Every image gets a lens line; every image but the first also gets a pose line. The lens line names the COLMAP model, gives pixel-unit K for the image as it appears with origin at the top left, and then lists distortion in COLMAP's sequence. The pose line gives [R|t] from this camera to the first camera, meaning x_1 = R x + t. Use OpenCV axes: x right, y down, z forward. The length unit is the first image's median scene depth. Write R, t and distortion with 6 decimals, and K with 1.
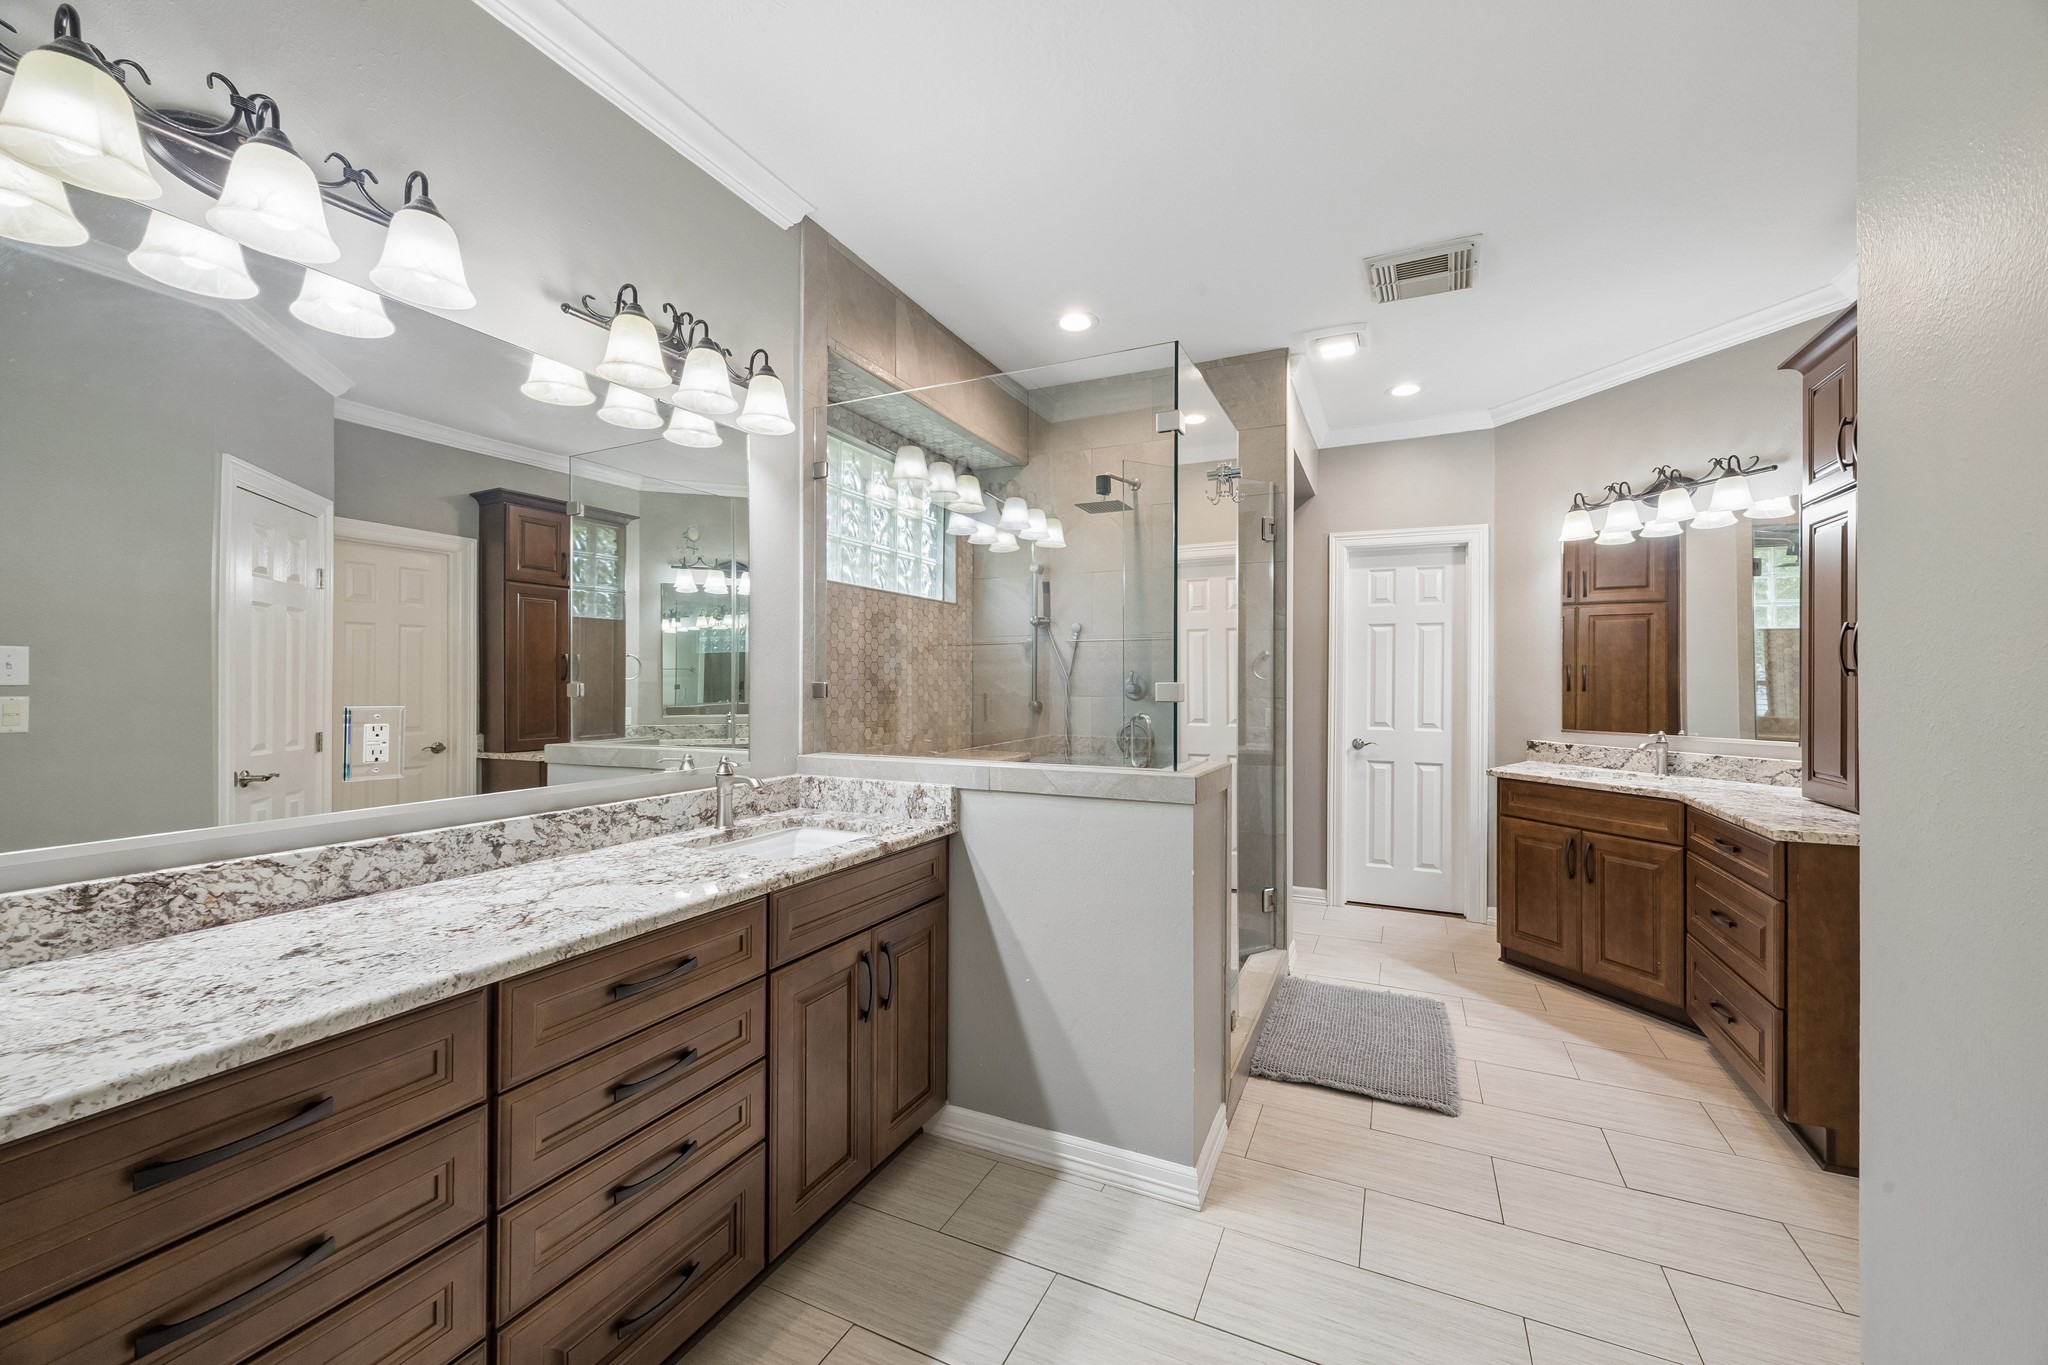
lens RADIAL K [[803.7, 0, 1027.8], [0, 803.7, 683.3], [0, 0, 1]] dist [0.003392, 0.000025]
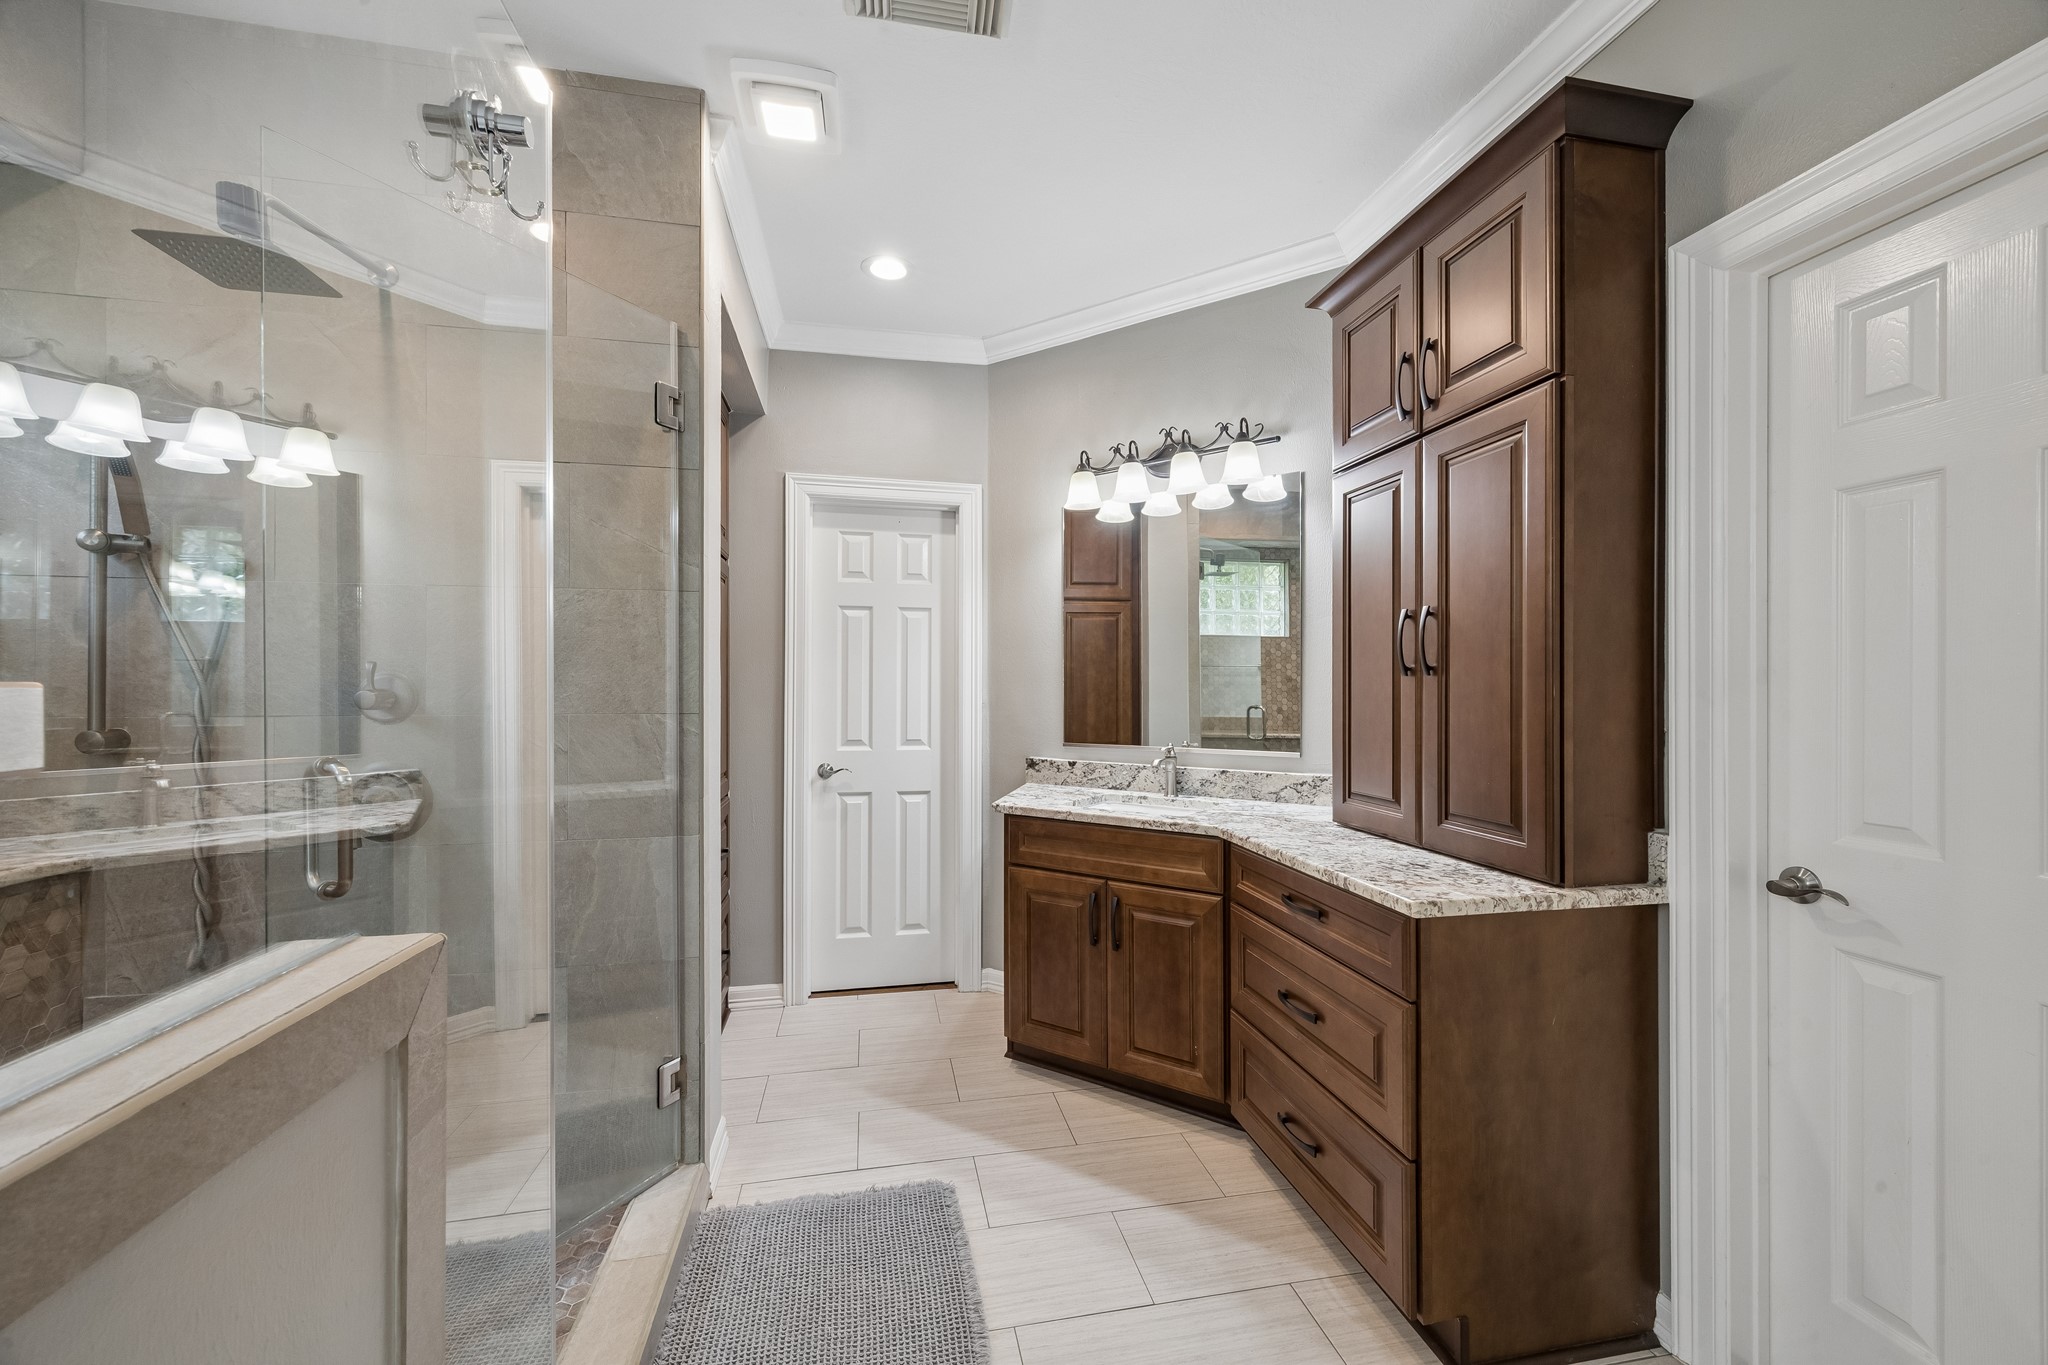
lens RADIAL K [[803.7, 0, 1029.5], [0, 803.7, 687.5], [0, 0, 1]] dist [0.003392, 0.000025]
pose [[0.803717, -0.002330, 0.595007, 0.170069], [0.002409, 0.999997, 0.000662, 0.000619], [-0.595007, 0.000902, 0.803720, 0.410895]]
